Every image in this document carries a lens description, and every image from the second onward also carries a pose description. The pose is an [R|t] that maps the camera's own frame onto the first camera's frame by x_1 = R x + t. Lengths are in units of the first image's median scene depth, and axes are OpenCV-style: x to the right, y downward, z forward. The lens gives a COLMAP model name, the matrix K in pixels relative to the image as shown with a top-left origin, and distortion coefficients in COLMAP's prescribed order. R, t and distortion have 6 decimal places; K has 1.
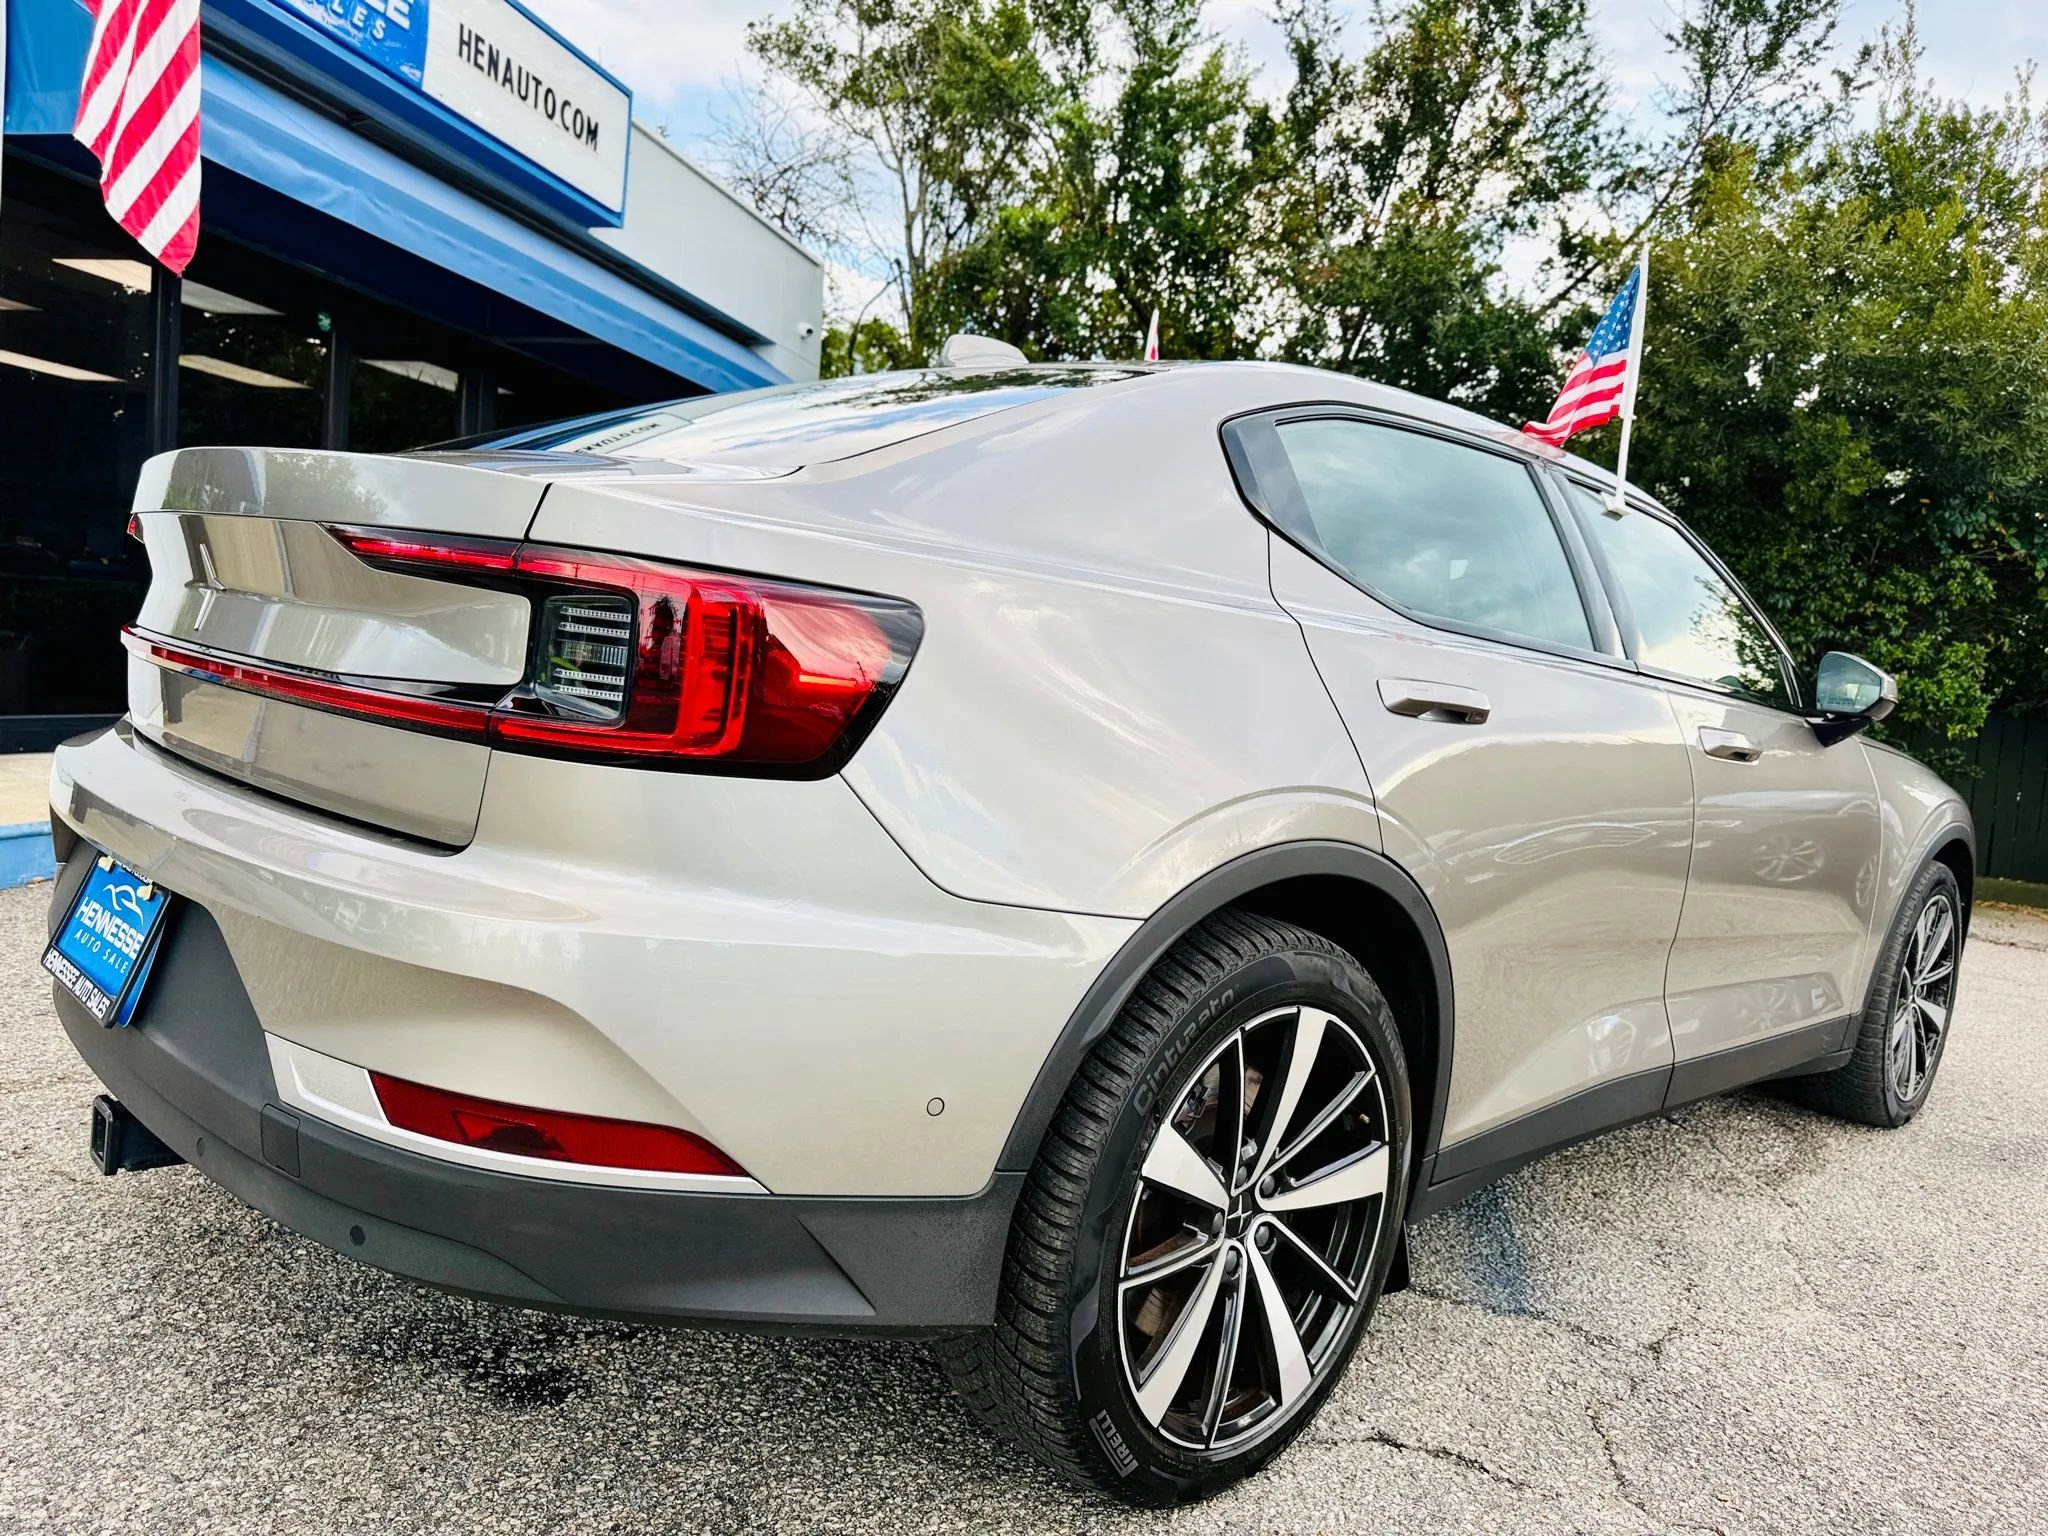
lens RADIAL K [[1489.0, 0, 1033.4], [0, 1489.0, 757.3], [0, 0, 1]] dist [-0.008304, 0.010222]
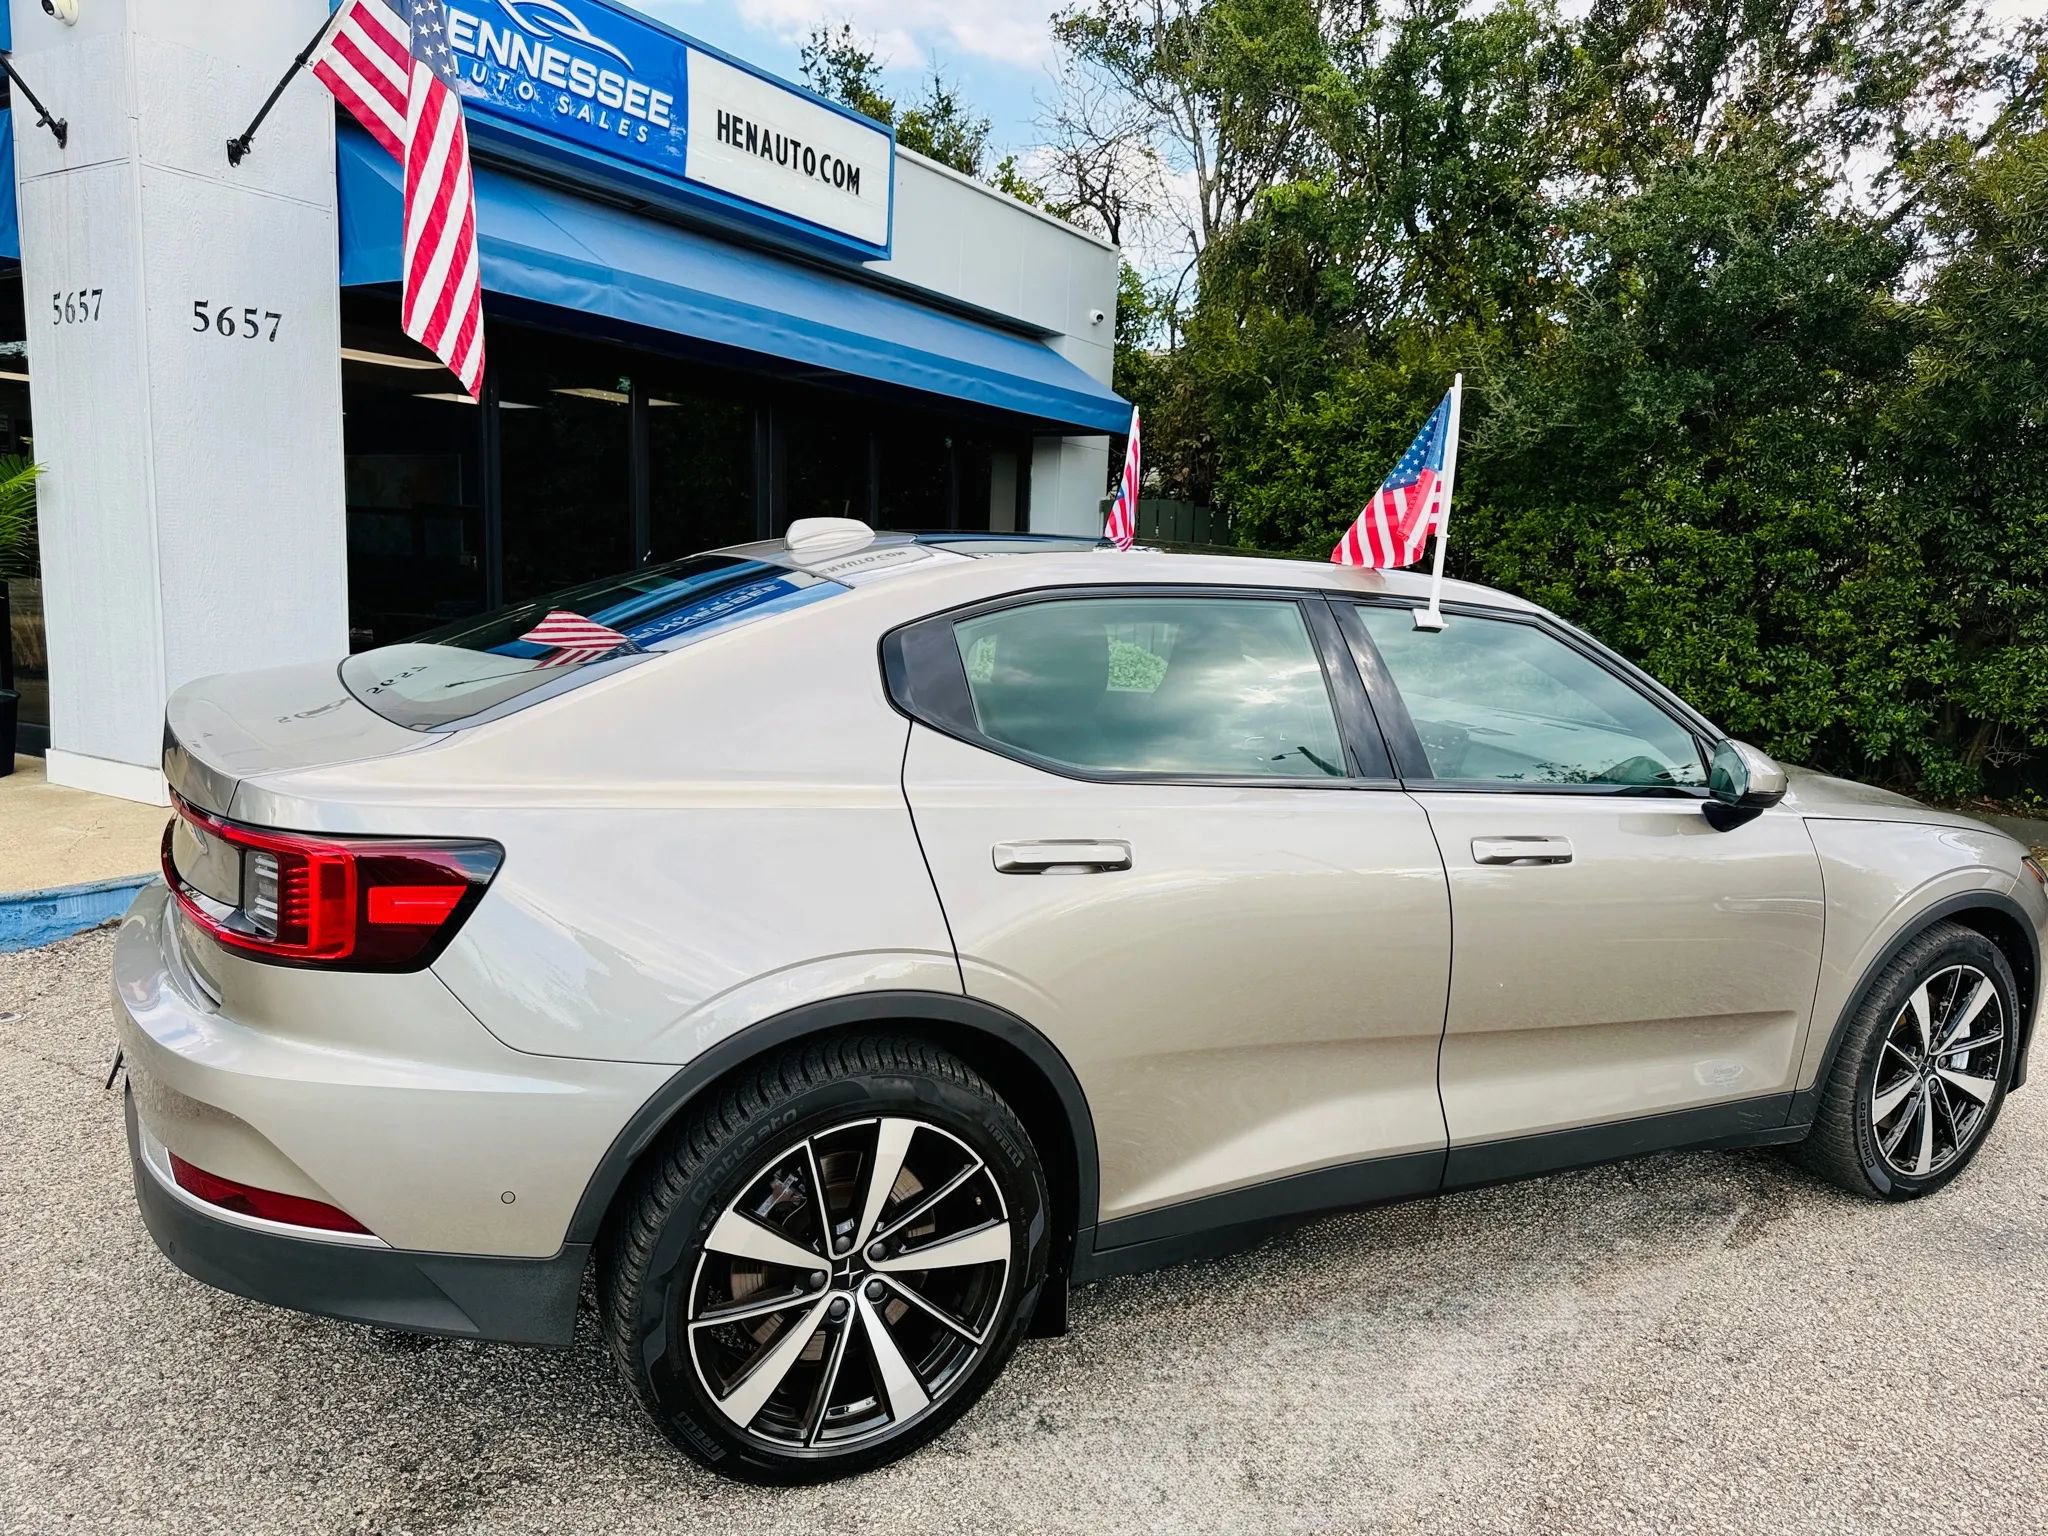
lens RADIAL K [[1489.0, 0, 1033.4], [0, 1489.0, 757.3], [0, 0, 1]] dist [-0.008304, 0.010222]
pose [[0.957472, -0.004529, -0.288492, 0.647136], [0.019506, 0.998605, 0.049059, -0.194419], [0.287867, -0.052600, 0.956225, -0.161595]]
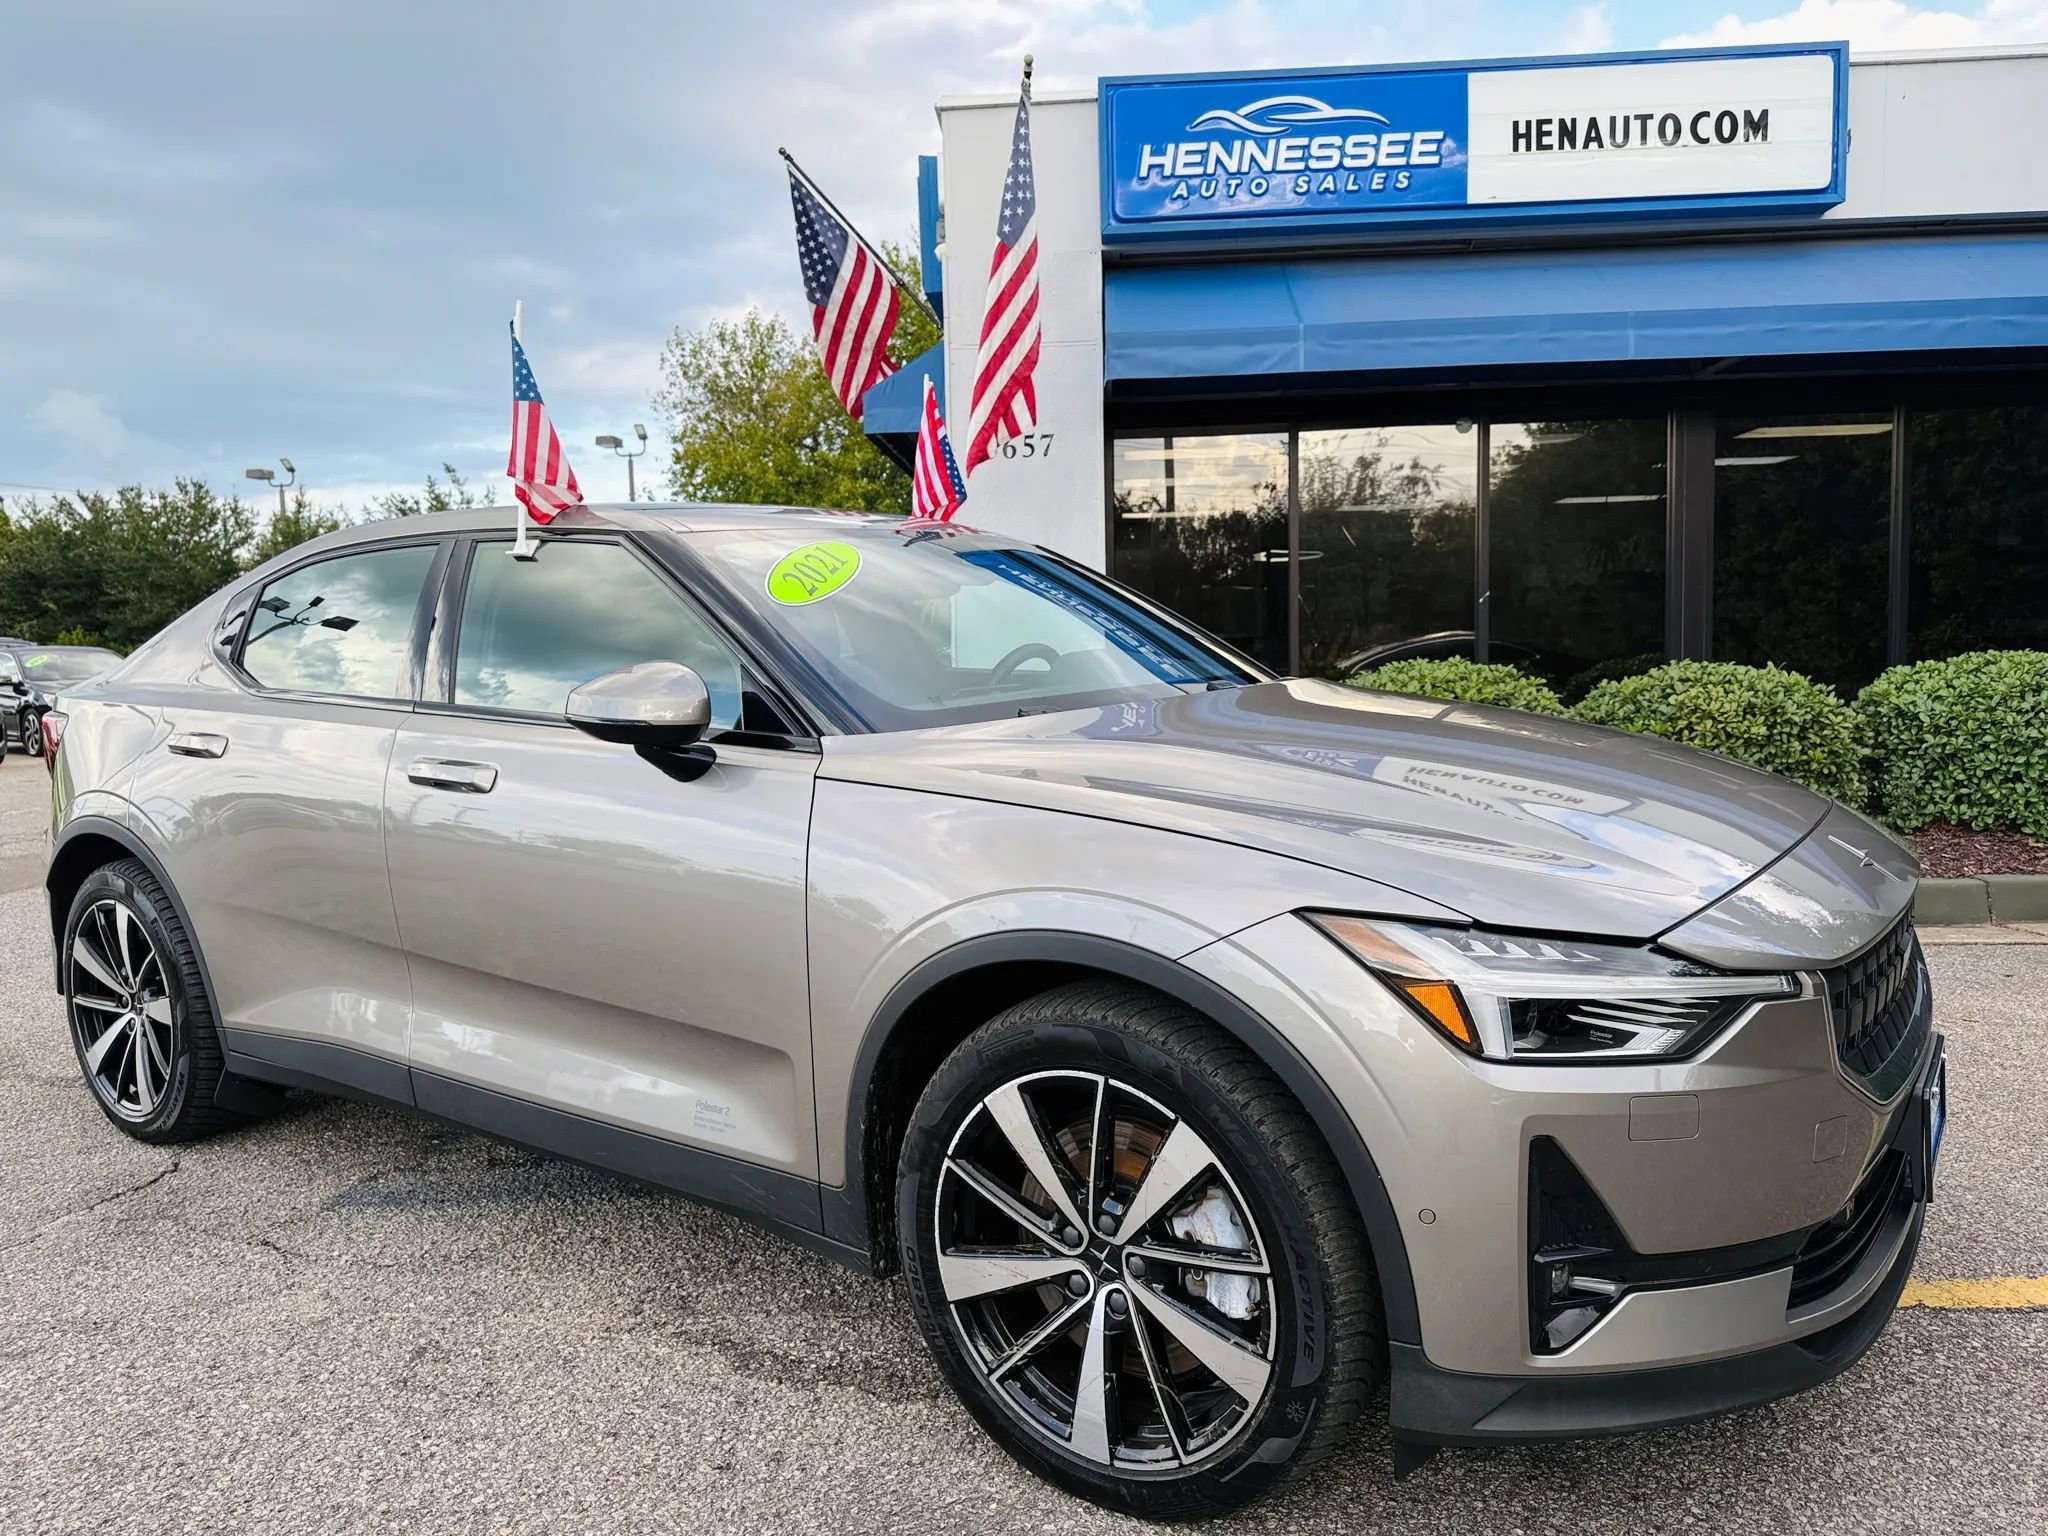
lens RADIAL K [[1489.0, 0, 1033.4], [0, 1489.0, 757.3], [0, 0, 1]] dist [-0.008304, 0.010222]
pose [[0.162664, -0.020853, -0.986461, 2.323275], [-0.020865, 0.999480, -0.024568, 0.002512], [0.986461, 0.024579, 0.162144, 1.874007]]
